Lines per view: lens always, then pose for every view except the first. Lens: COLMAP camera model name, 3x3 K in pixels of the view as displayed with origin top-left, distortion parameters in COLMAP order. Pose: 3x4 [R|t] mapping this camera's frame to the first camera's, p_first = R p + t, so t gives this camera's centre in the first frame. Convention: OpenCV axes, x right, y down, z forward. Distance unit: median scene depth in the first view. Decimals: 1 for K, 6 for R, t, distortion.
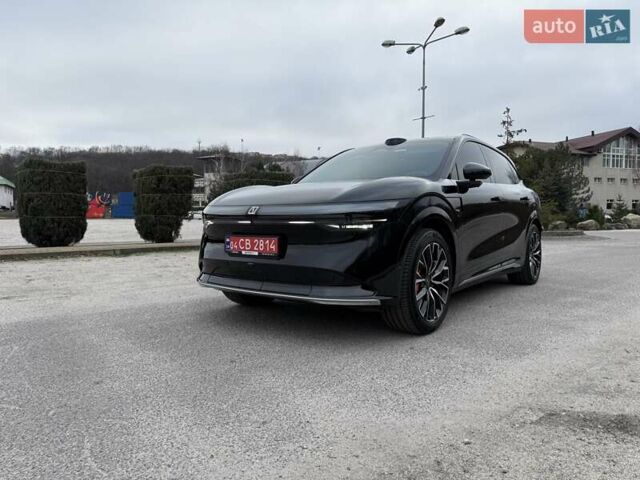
lens RADIAL K [[452.0, 0, 326.4], [0, 452.0, 240.5], [0, 0, 1]] dist [0.026783, -0.026646]
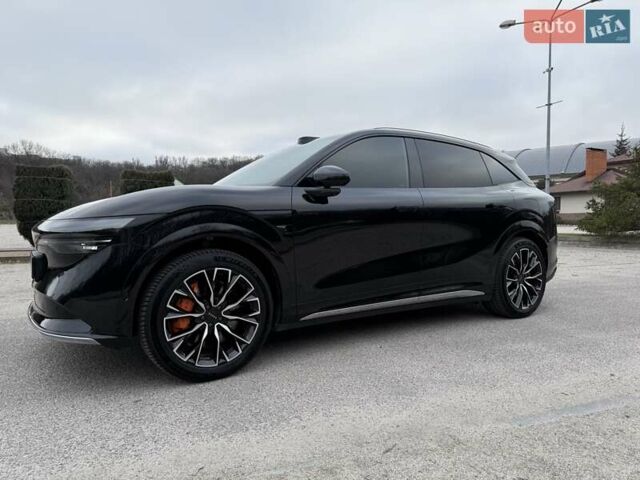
lens RADIAL K [[452.0, 0, 318.8], [0, 452.0, 239.4], [0, 0, 1]] dist [0.026783, -0.026646]
pose [[0.940860, 0.017474, -0.338343, 0.512875], [-0.018872, 0.999822, -0.000842, -0.036579], [0.338268, 0.007177, 0.941022, 0.236208]]
